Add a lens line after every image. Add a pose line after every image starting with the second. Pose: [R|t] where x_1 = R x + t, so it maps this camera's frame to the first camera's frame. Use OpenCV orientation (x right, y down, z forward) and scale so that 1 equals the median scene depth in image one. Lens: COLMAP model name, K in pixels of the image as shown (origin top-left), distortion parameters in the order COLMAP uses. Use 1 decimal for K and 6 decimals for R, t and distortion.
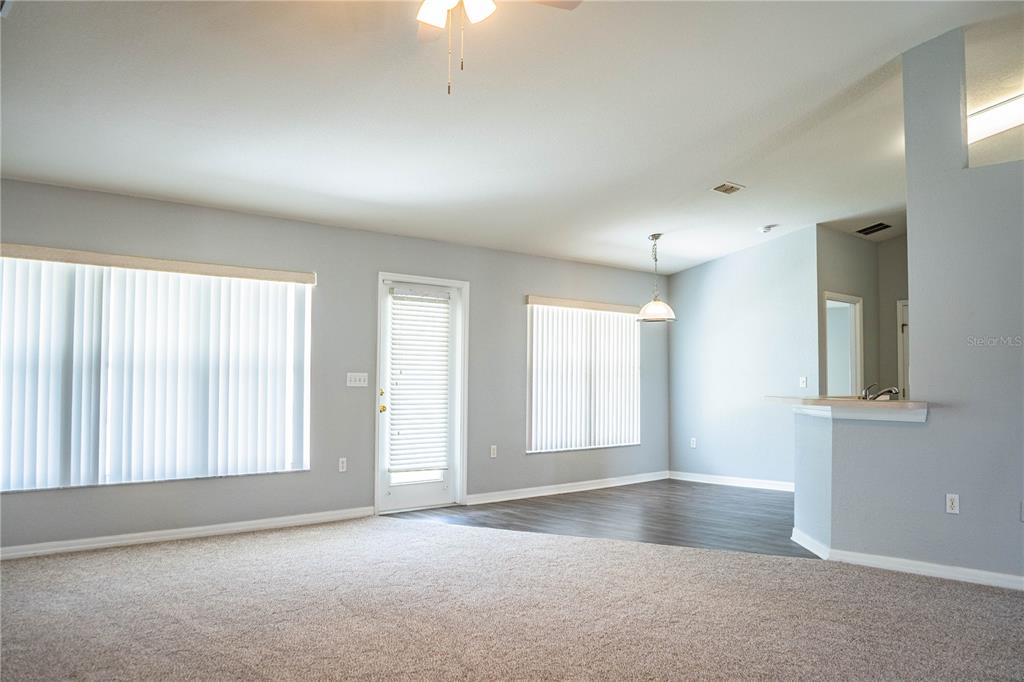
lens RADIAL K [[829.9, 0, 512.8], [0, 829.9, 337.9], [0, 0, 1]] dist [-0.114079, 0.066811]
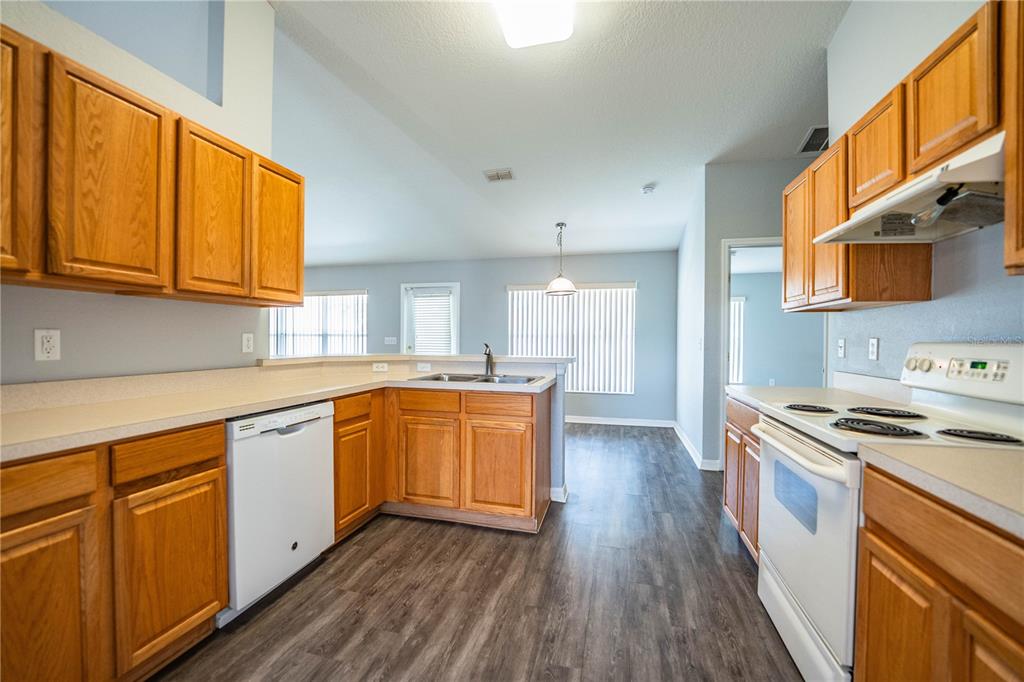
lens RADIAL K [[416.1, 0, 511.8], [0, 416.1, 345.3], [0, 0, 1]] dist [-0.027742, 0.000757]
pose [[0.529571, 0.003272, -0.848259, 0.712676], [0.037765, 0.998910, 0.027430, 0.039974], [0.847424, -0.046561, 0.528870, 0.642554]]
